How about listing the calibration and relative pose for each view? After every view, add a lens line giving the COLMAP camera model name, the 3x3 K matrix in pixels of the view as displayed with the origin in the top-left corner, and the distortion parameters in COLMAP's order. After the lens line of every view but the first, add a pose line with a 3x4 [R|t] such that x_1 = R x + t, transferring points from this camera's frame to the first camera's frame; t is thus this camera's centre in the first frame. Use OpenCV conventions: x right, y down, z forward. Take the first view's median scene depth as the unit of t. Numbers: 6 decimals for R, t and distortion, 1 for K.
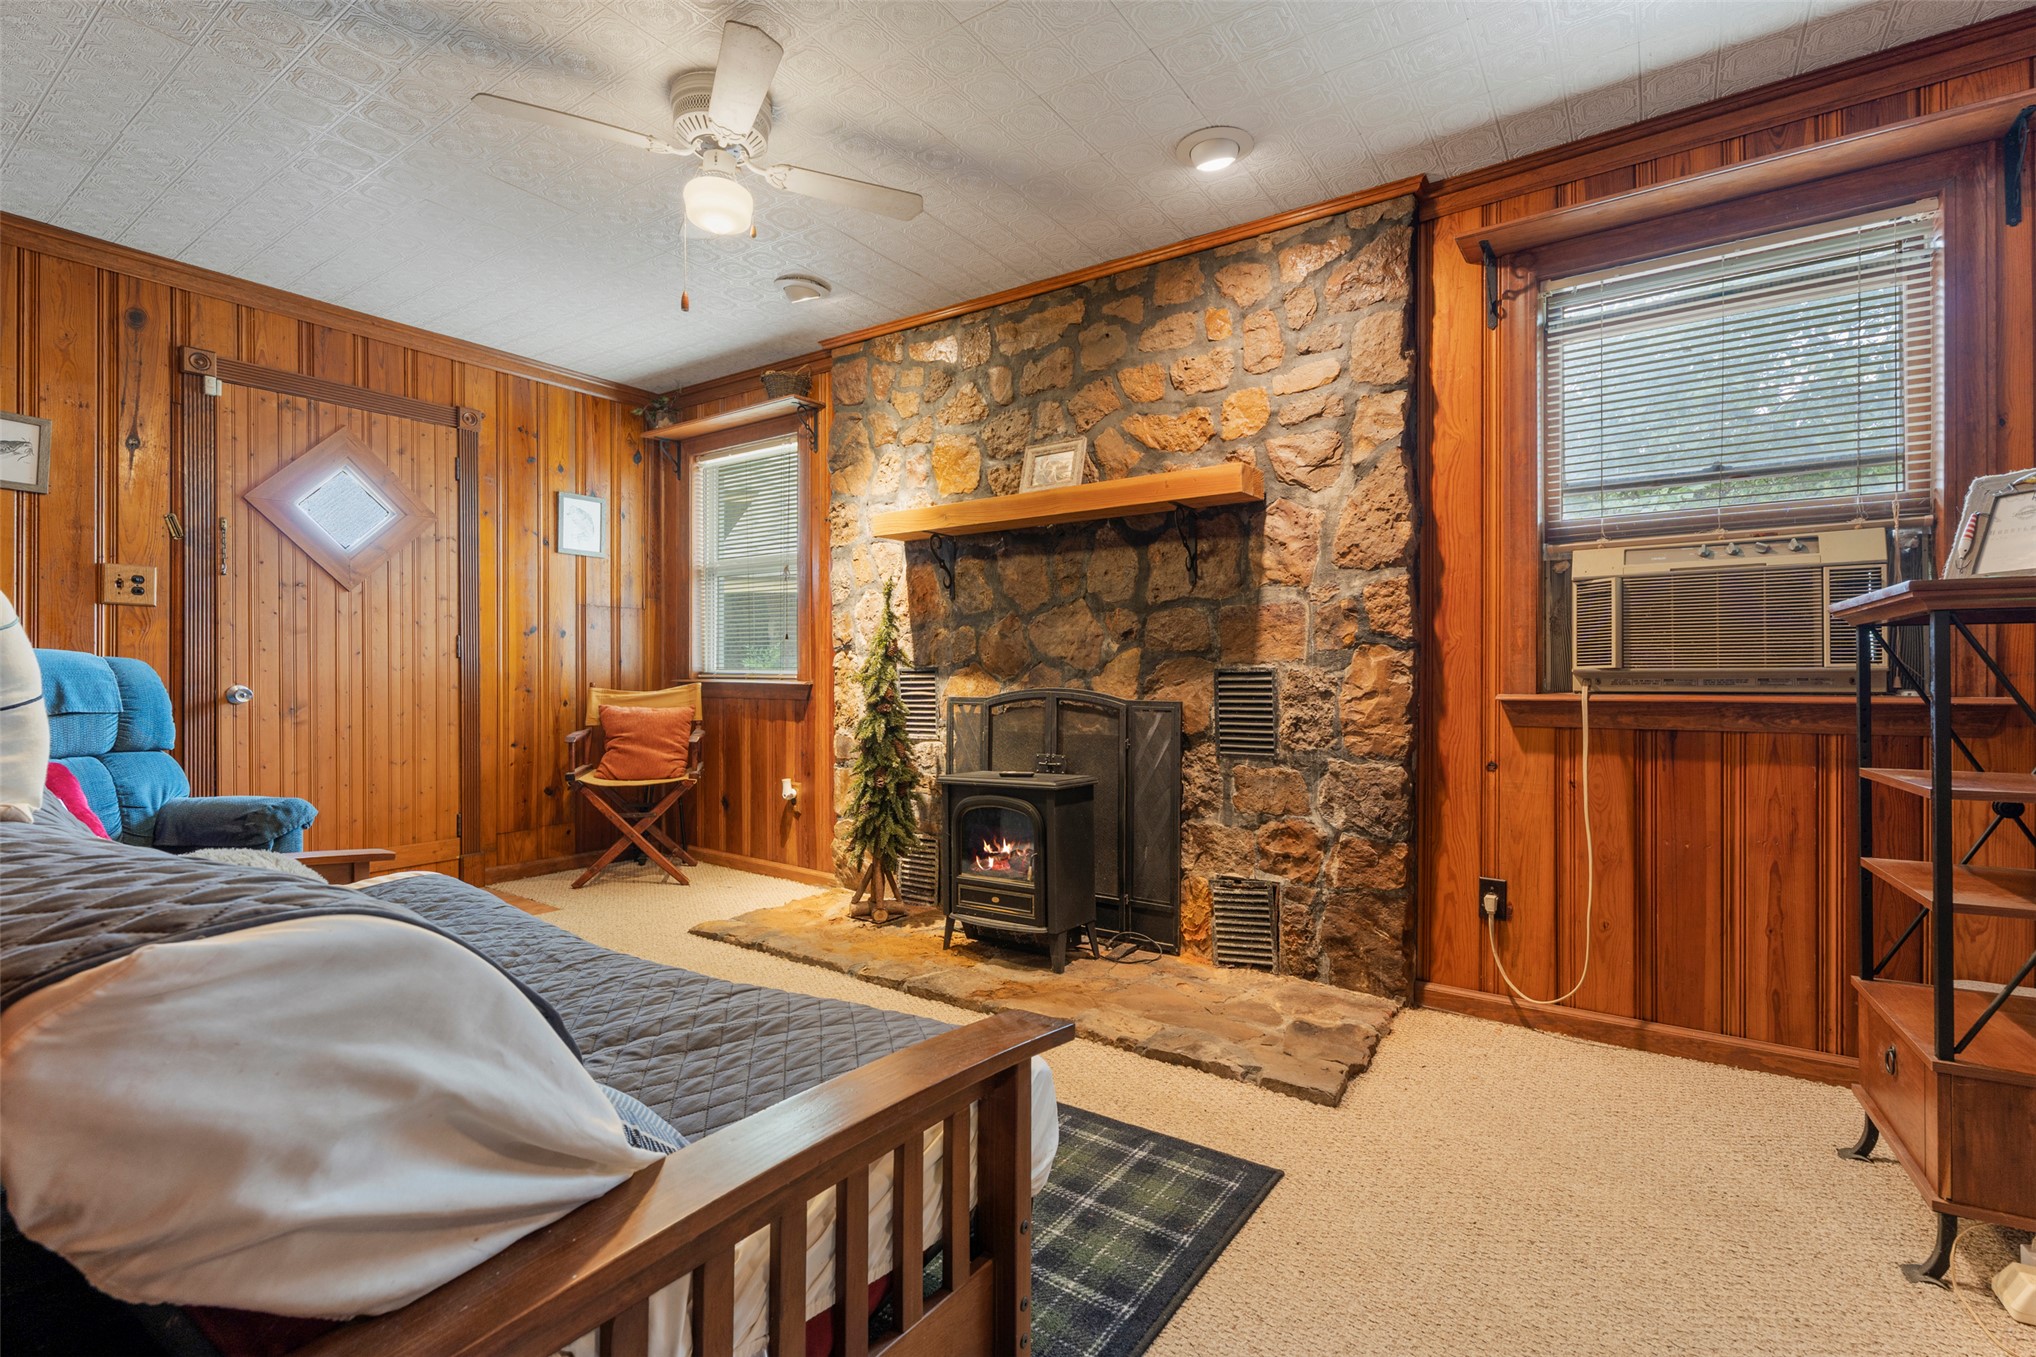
lens RADIAL K [[926.0, 0, 1018.0], [0, 926.0, 678.5], [0, 0, 1]] dist [-0.005371, 0.000138]
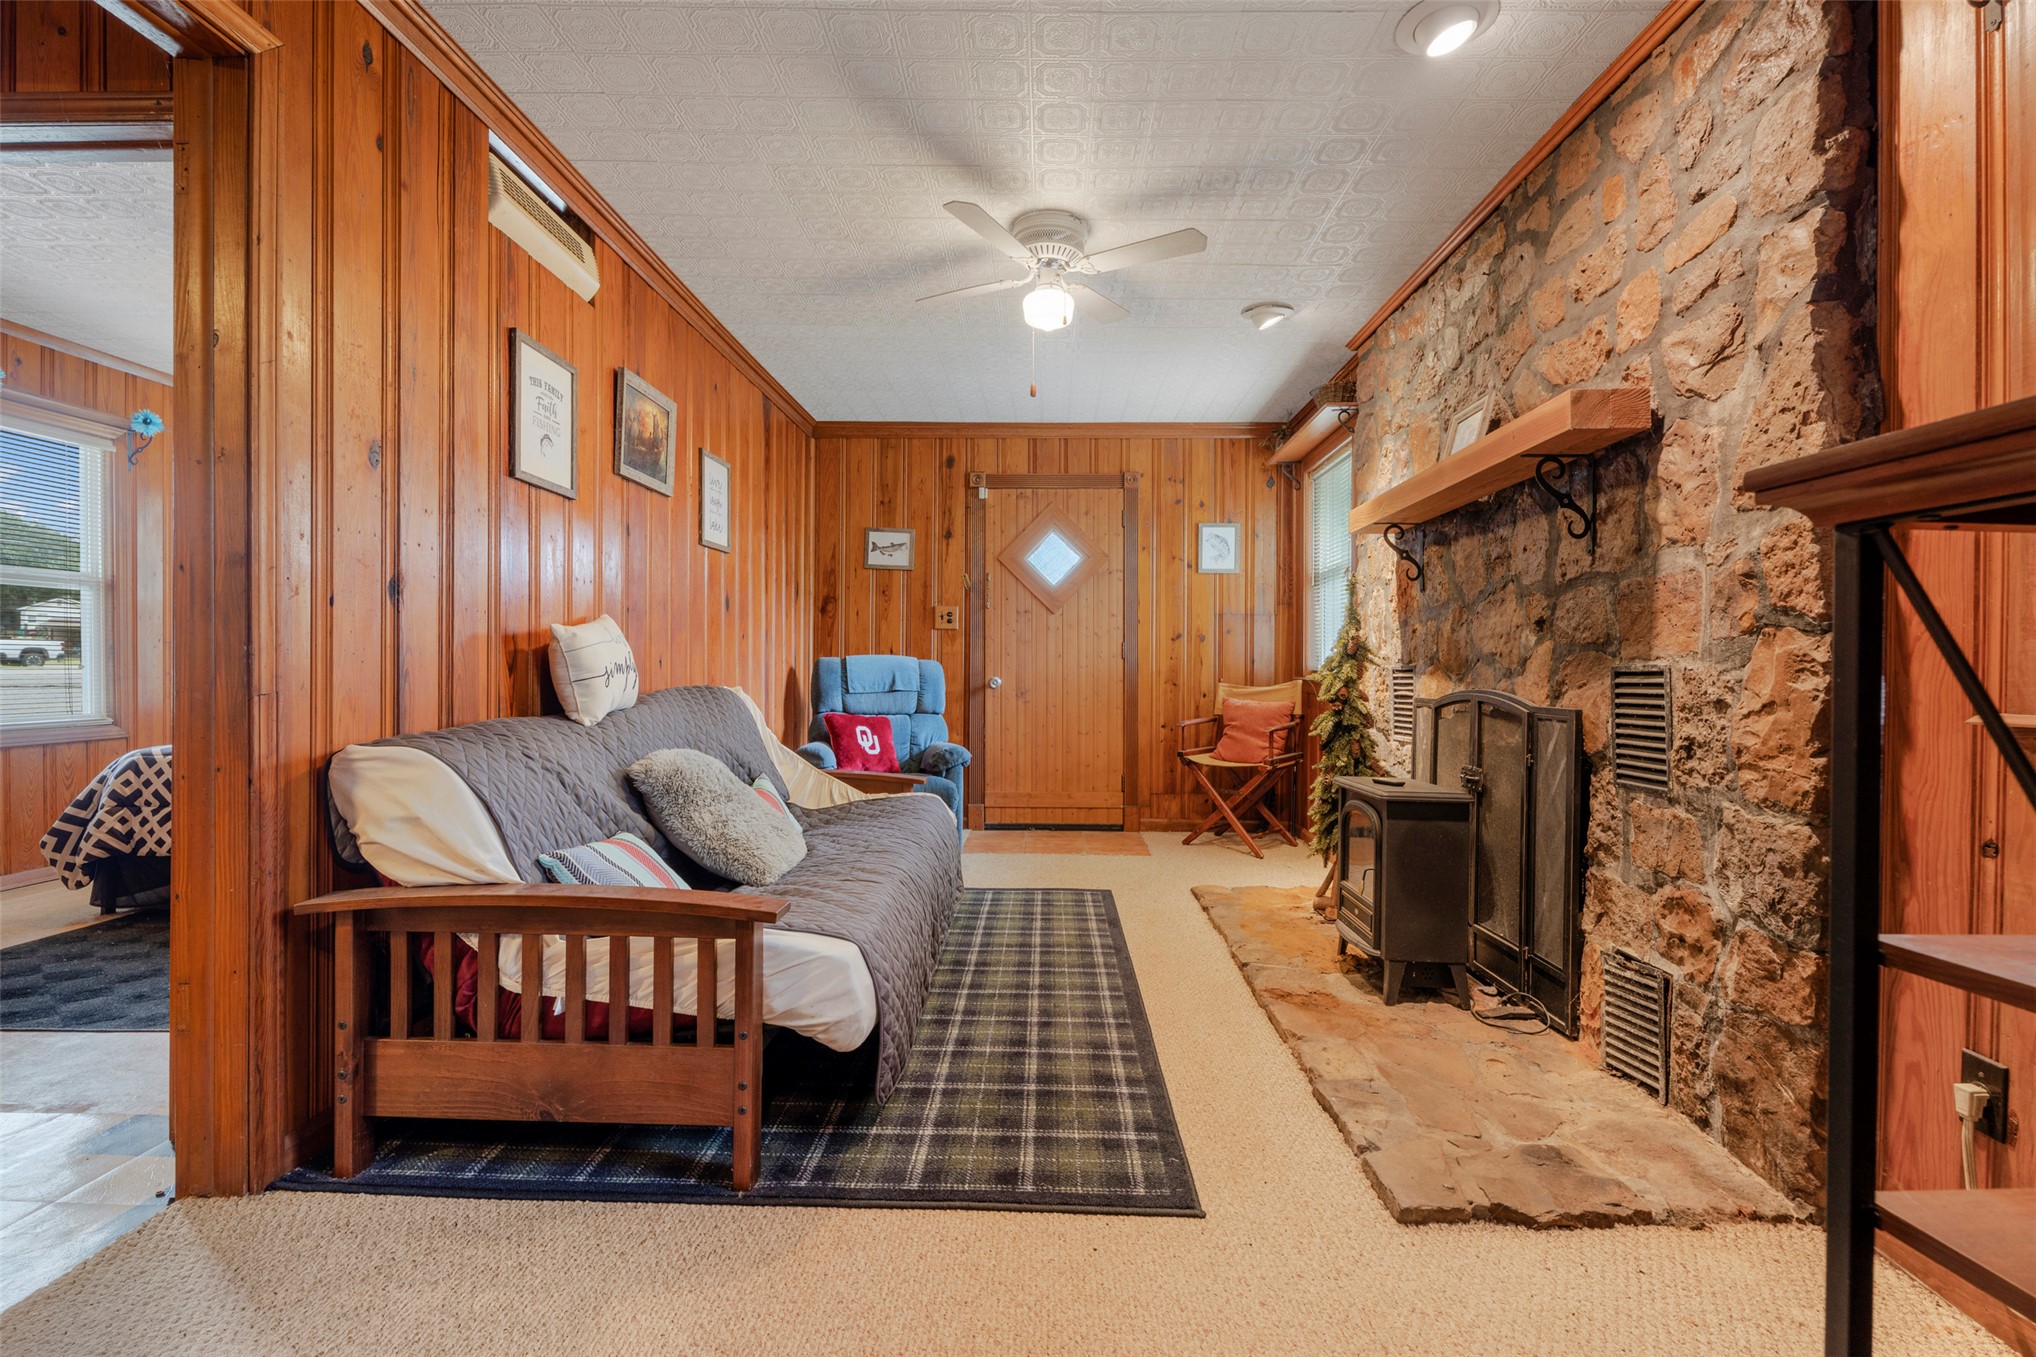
lens RADIAL K [[899.8, 0, 1030.0], [0, 899.8, 683.3], [0, 0, 1]] dist [-0.004197, -0.000594]
pose [[0.550494, 0.015693, -0.834691, 0.574617], [-0.011850, 0.999869, 0.010983, 0.000358], [0.834755, 0.003845, 0.550608, 0.226889]]
